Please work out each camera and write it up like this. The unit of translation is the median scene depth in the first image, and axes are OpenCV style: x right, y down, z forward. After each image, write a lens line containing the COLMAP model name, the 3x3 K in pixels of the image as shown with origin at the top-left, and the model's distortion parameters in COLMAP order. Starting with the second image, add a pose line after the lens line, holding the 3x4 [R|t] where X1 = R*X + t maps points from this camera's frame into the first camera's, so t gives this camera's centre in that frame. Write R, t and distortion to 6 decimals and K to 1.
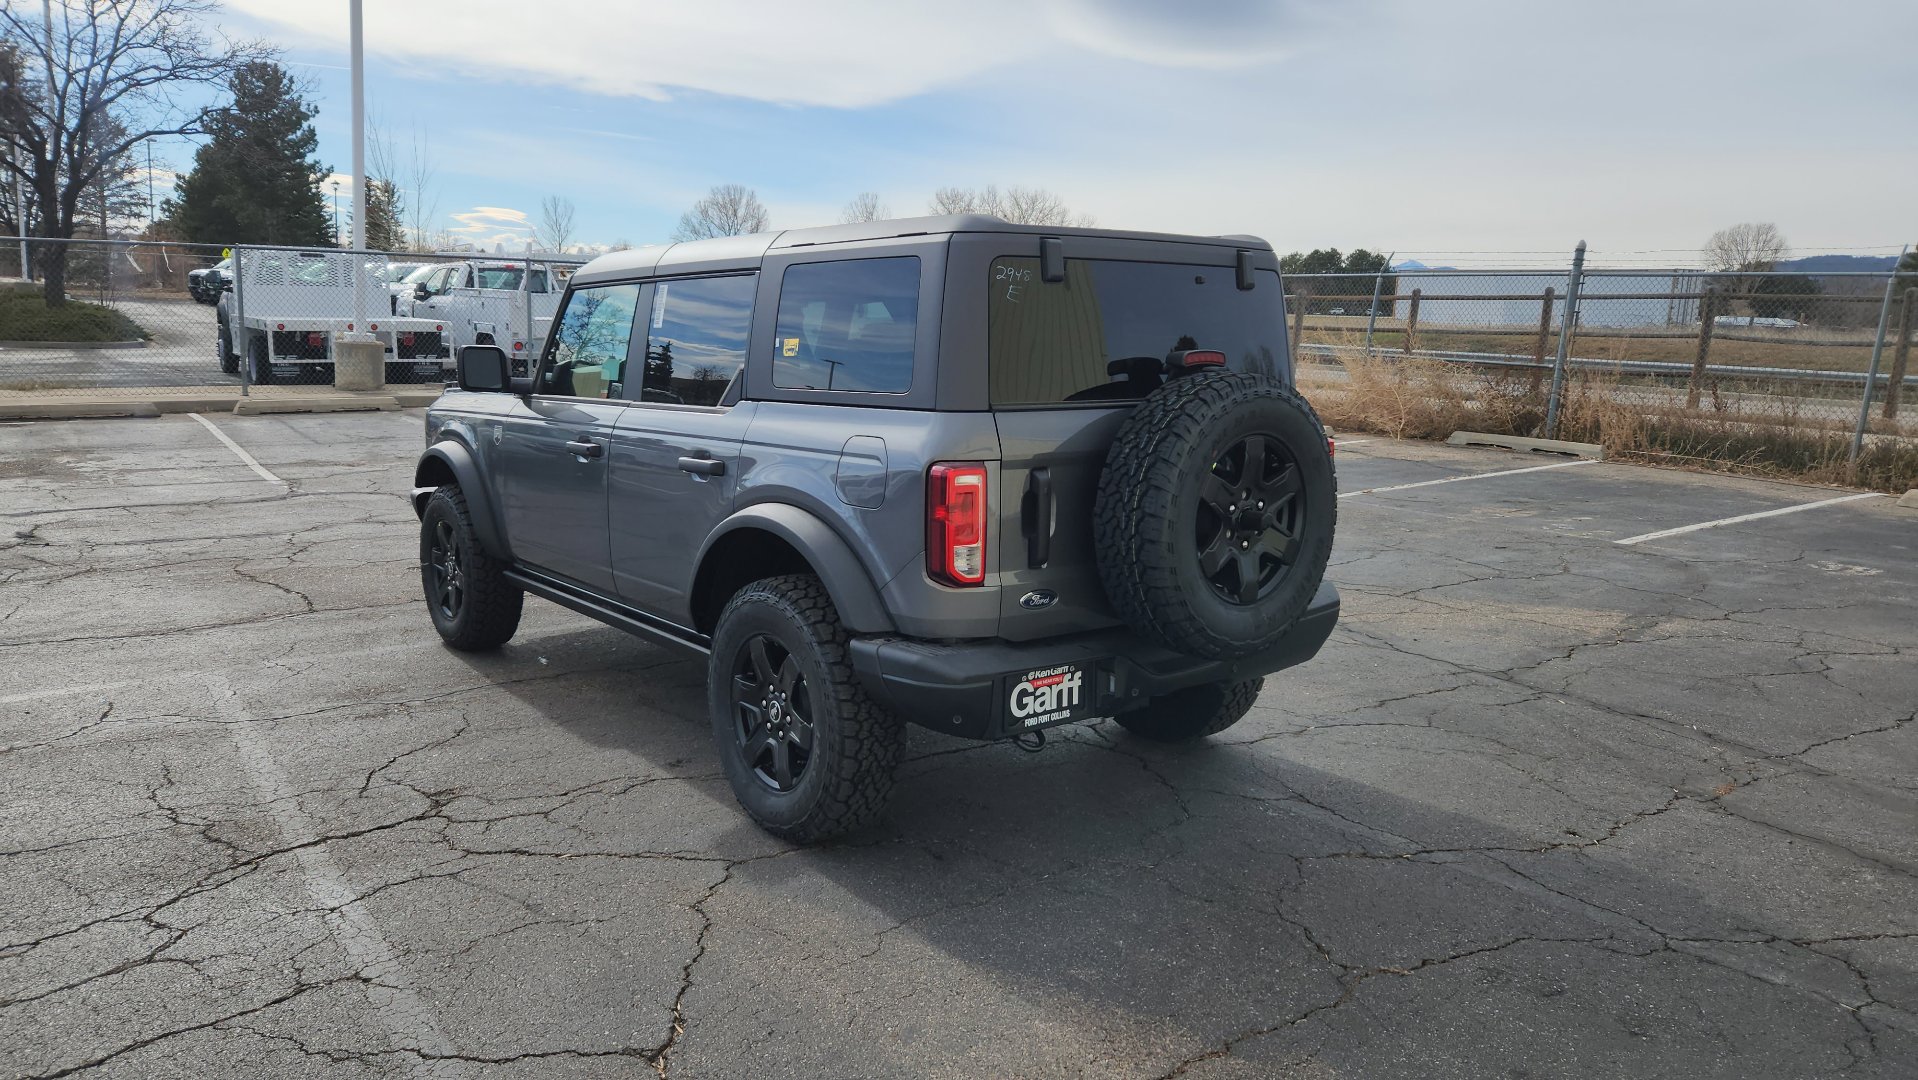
lens RADIAL K [[1276.3, 0, 926.5], [0, 1276.3, 530.6], [0, 0, 1]] dist [0.073574, -0.056921]
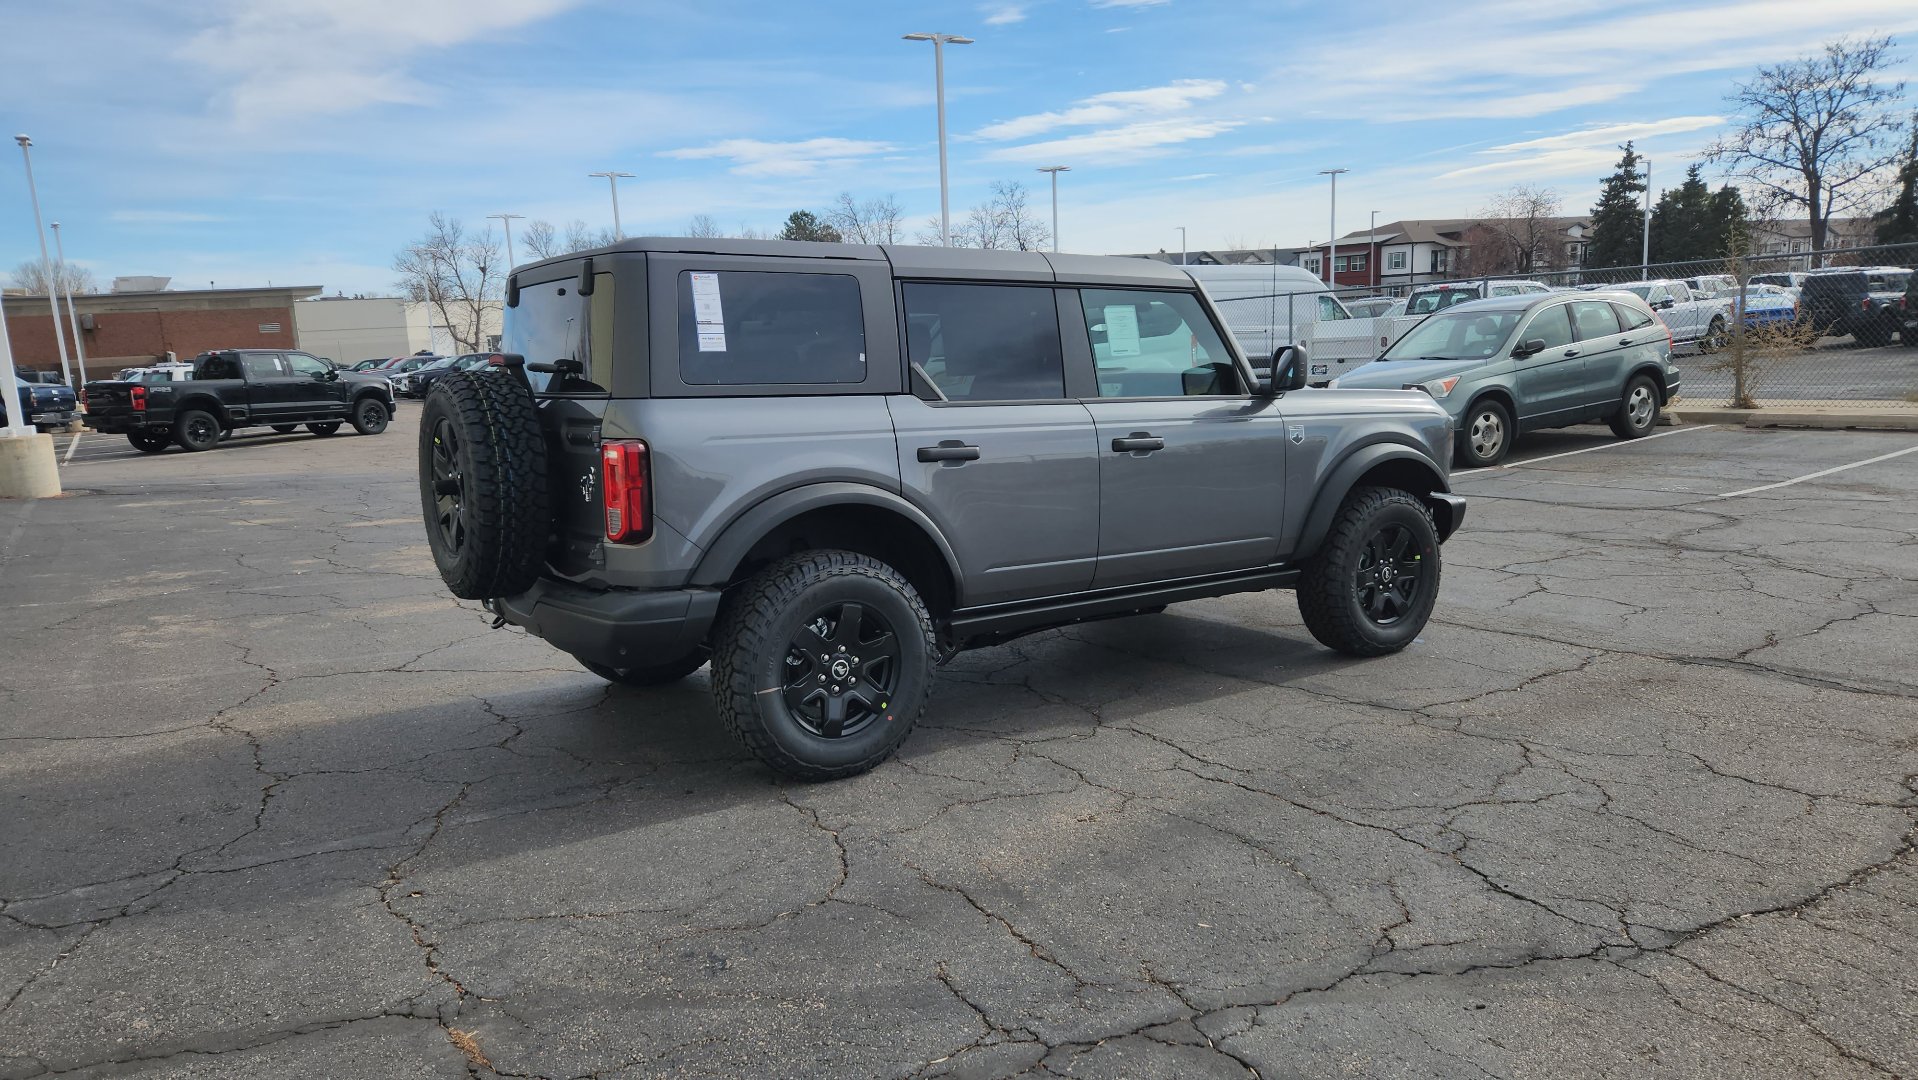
lens RADIAL K [[1274.8, 0, 927.6], [0, 1274.8, 542.8], [0, 0, 1]] dist [0.077708, -0.064486]
pose [[-0.064996, 0.128108, -0.989628, 1.468338], [-0.129597, 0.982242, 0.135663, -0.185231], [0.989434, 0.137070, -0.047239, 1.510719]]
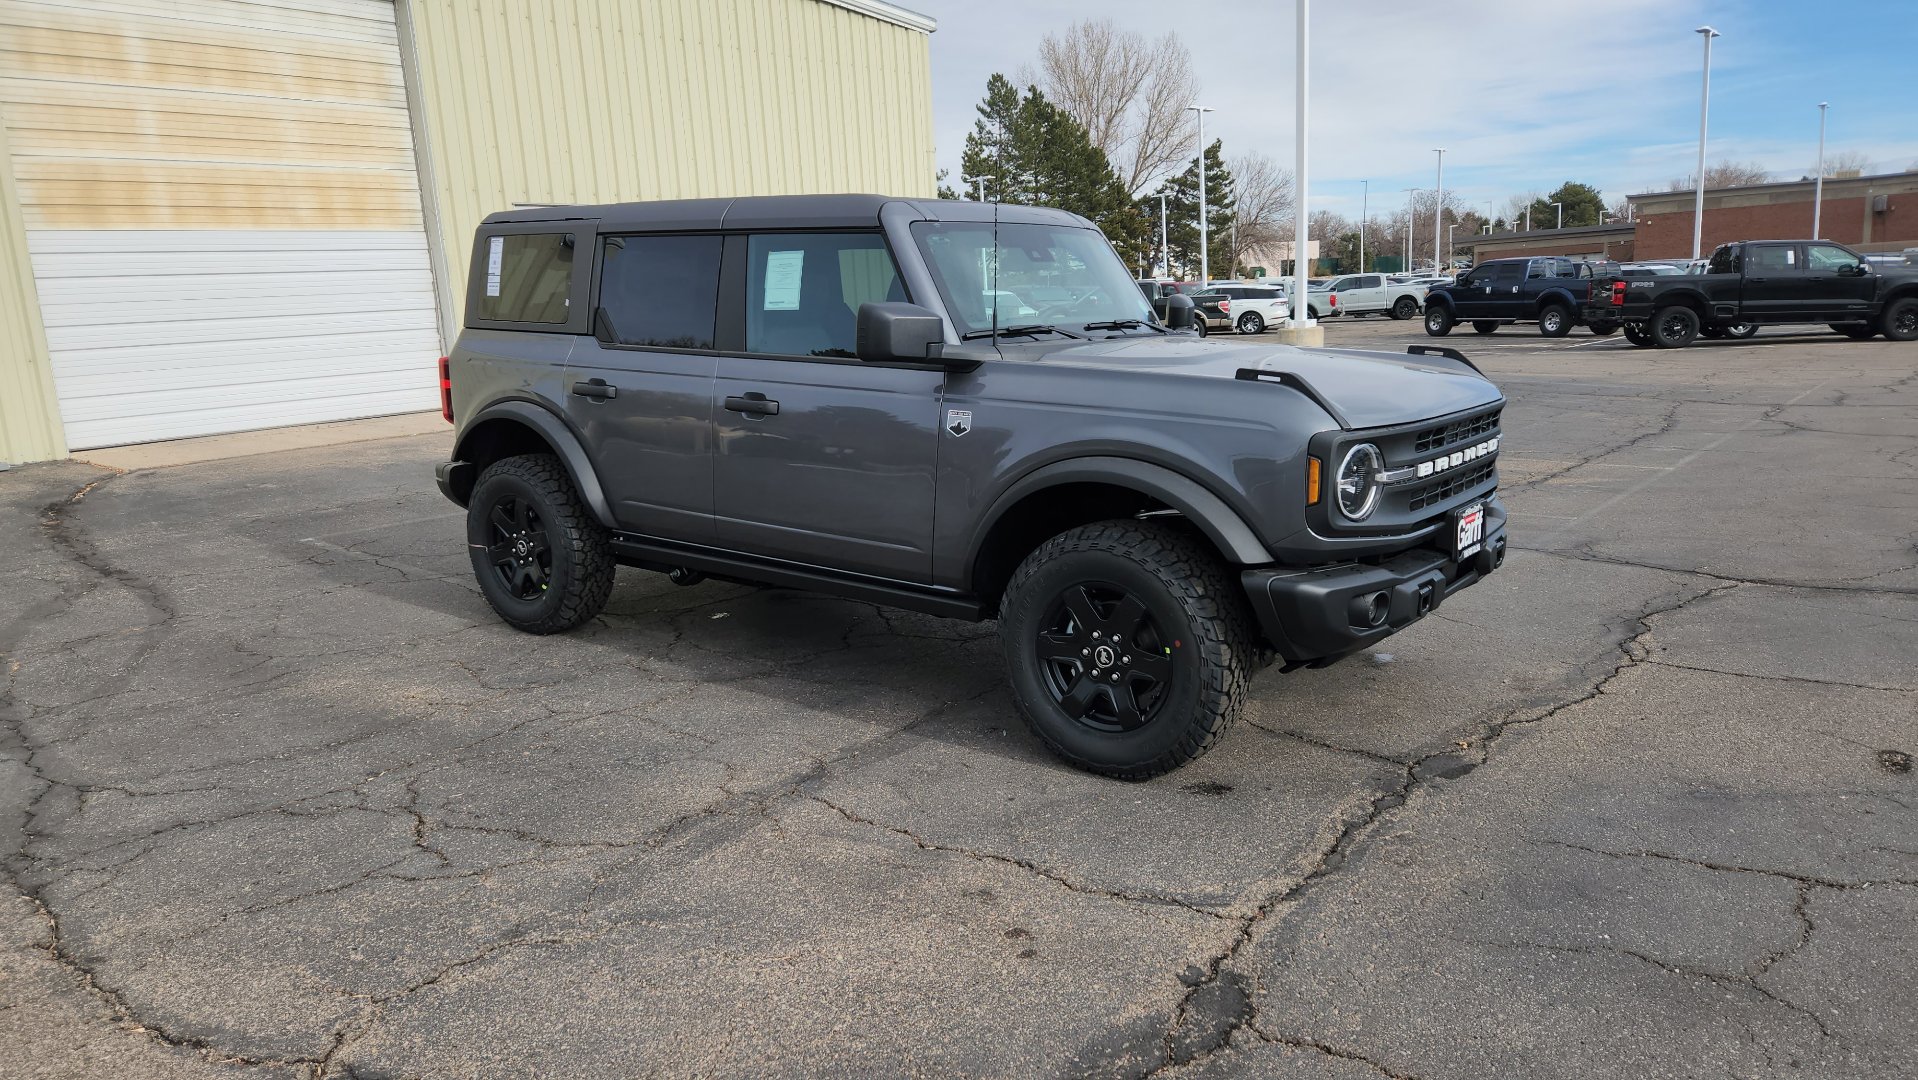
lens RADIAL K [[1279.3, 0, 931.0], [0, 1279.3, 542.1], [0, 0, 1]] dist [0.074392, -0.062957]
pose [[-0.967772, 0.051210, -0.246567, 0.181130], [-0.036240, 0.940594, 0.337595, -0.449674], [0.249207, 0.335650, -0.908424, 2.951237]]
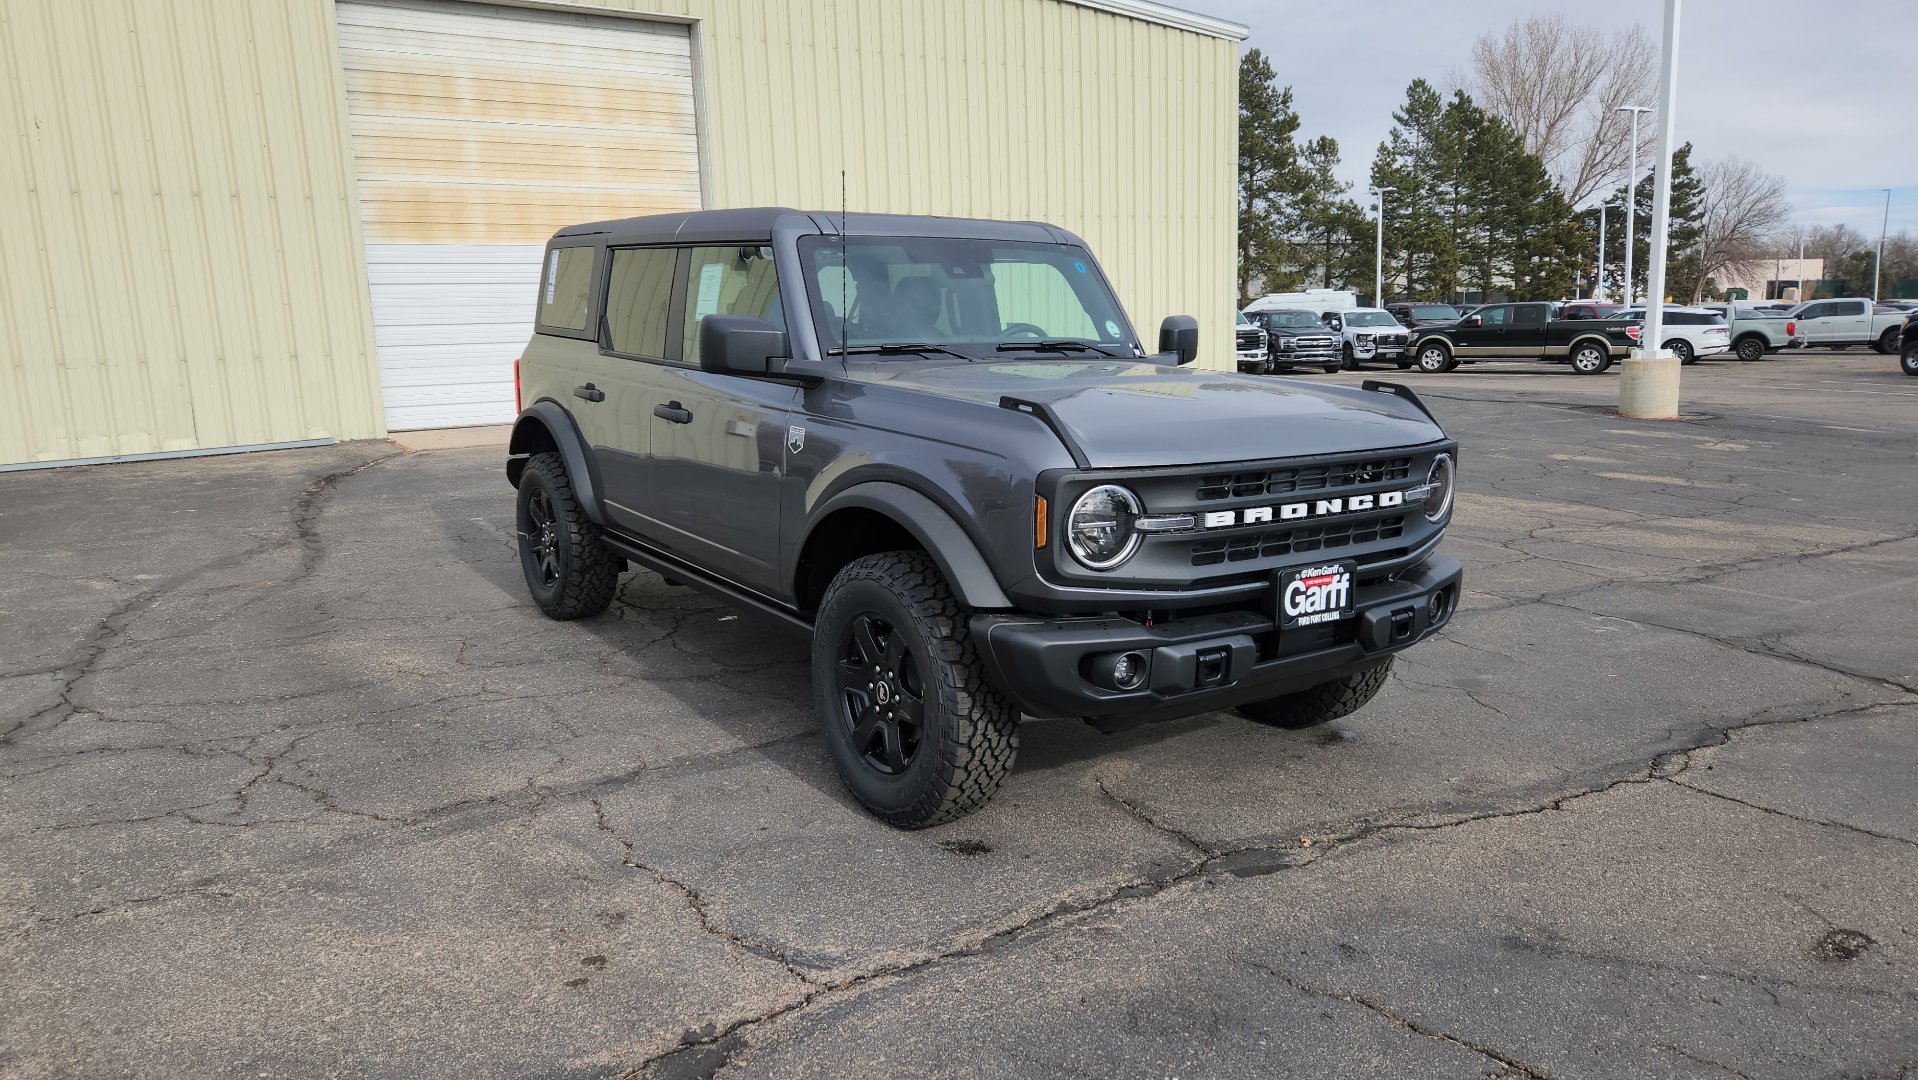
lens RADIAL K [[1283.7, 0, 915.1], [0, 1283.7, 536.7], [0, 0, 1]] dist [0.068377, -0.054206]
pose [[-0.997875, -0.027775, 0.058934, -0.309880], [-0.006850, 0.944286, 0.329054, -0.455433], [-0.064791, 0.327951, -0.942470, 2.963979]]
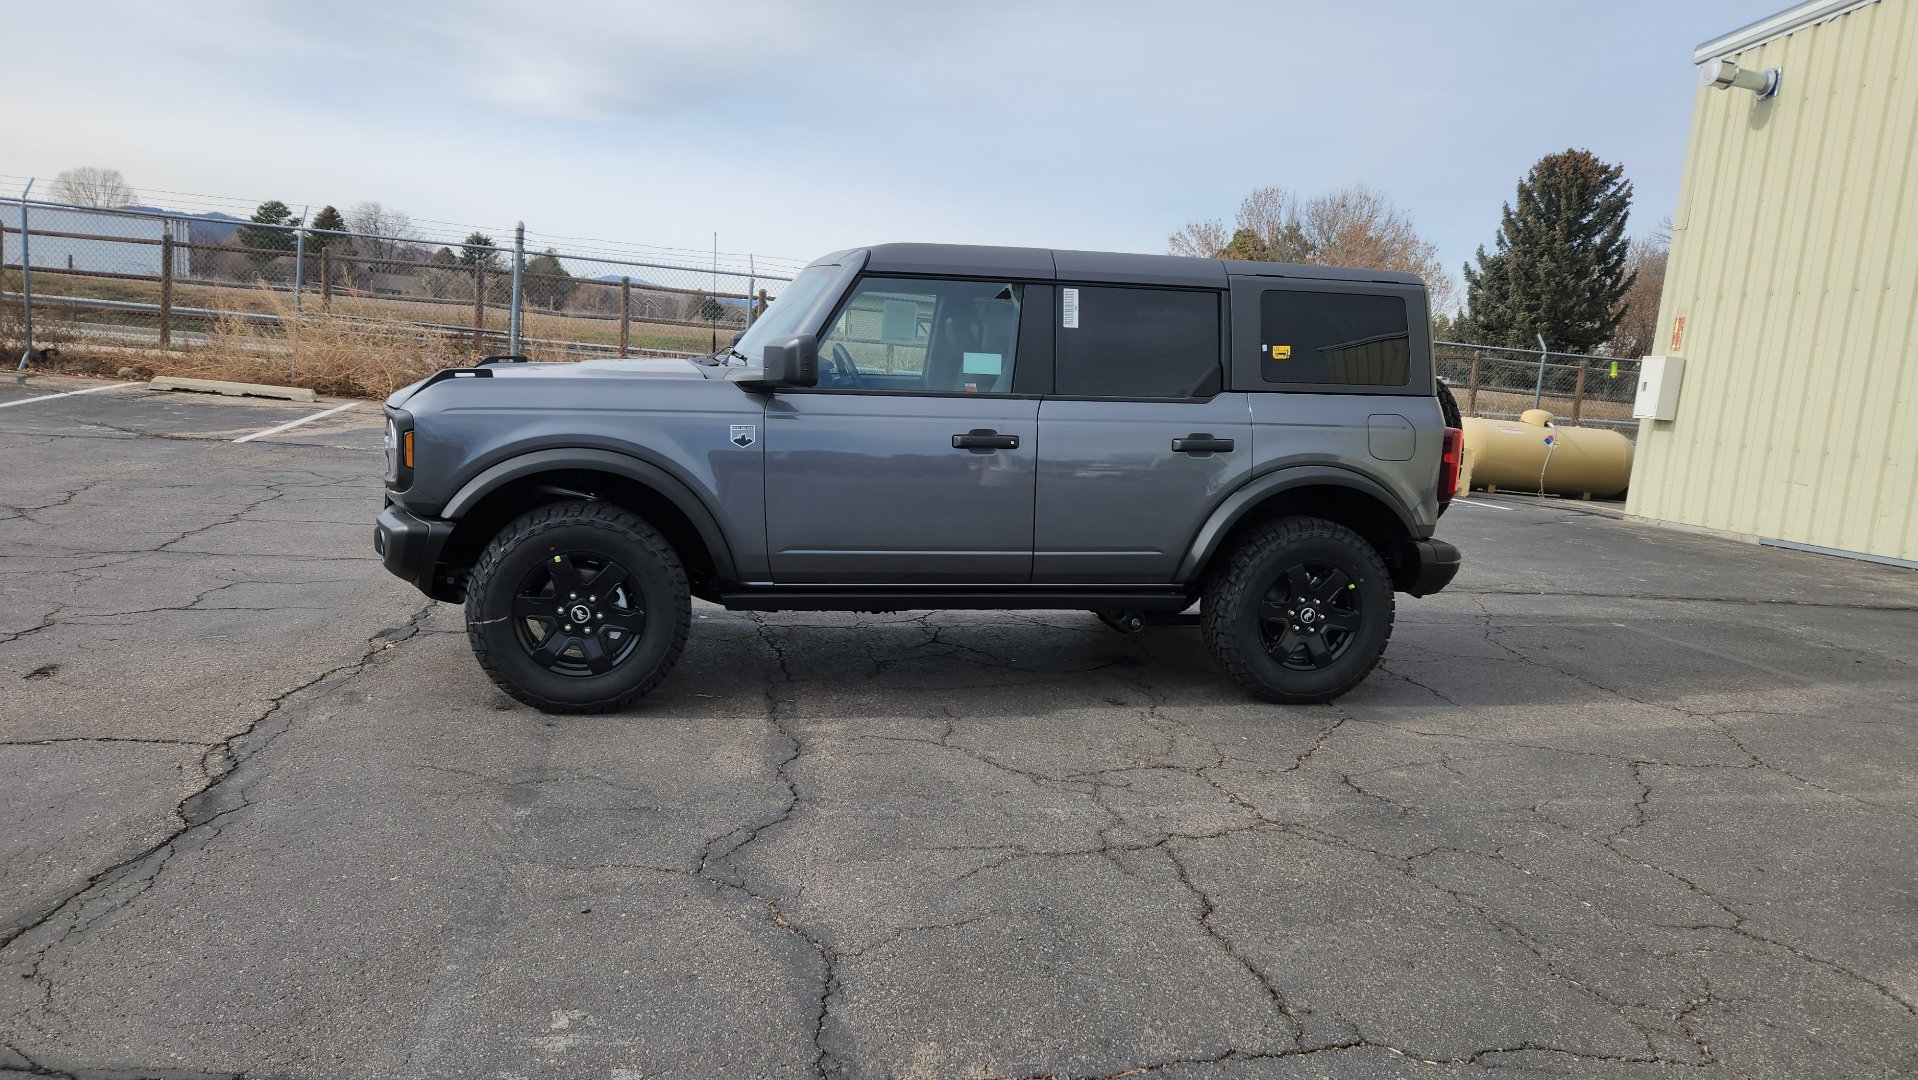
lens RADIAL K [[1279.3, 0, 931.0], [0, 1279.3, 542.1], [0, 0, 1]] dist [0.074392, -0.062957]
pose [[0.424277, -0.130809, 0.896034, -1.655120], [0.087599, 0.990799, 0.103165, -0.128087], [-0.901285, 0.034721, 0.431833, 0.817849]]
